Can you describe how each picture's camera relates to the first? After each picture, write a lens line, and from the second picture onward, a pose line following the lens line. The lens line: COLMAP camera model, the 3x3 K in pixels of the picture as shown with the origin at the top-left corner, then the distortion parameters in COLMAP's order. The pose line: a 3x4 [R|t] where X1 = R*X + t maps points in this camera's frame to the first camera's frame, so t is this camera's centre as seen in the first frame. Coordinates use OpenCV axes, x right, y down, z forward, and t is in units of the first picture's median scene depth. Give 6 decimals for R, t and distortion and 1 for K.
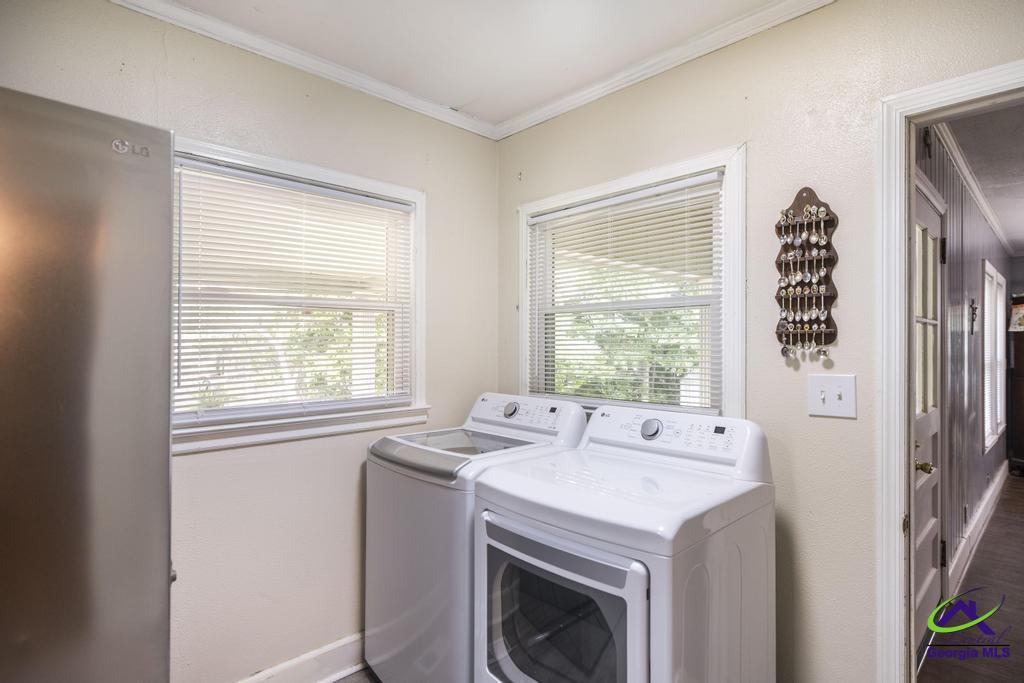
lens RADIAL K [[528.4, 0, 513.4], [0, 528.4, 337.9], [0, 0, 1]] dist [0.006244, 0.000489]
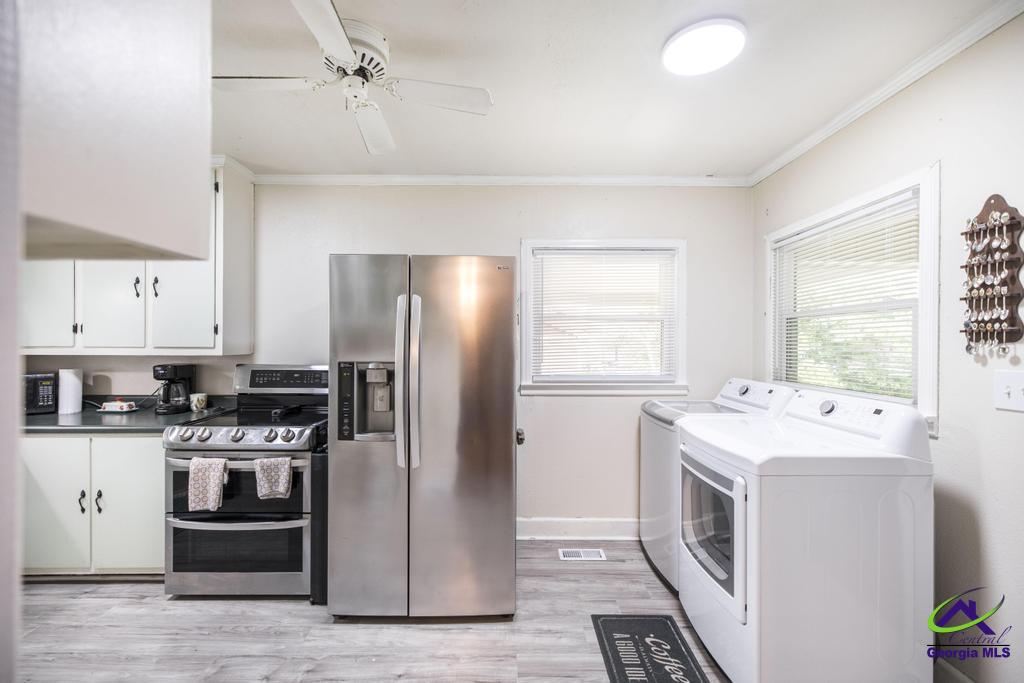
lens RADIAL K [[443.9, 0, 512.3], [0, 443.9, 342.1], [0, 0, 1]] dist [0.001398, 0.000166]
pose [[0.719913, 0.000383, -0.694064, 0.476754], [0.004727, 0.999974, 0.005455, 0.003159], [0.694048, -0.007208, 0.719893, -0.317865]]
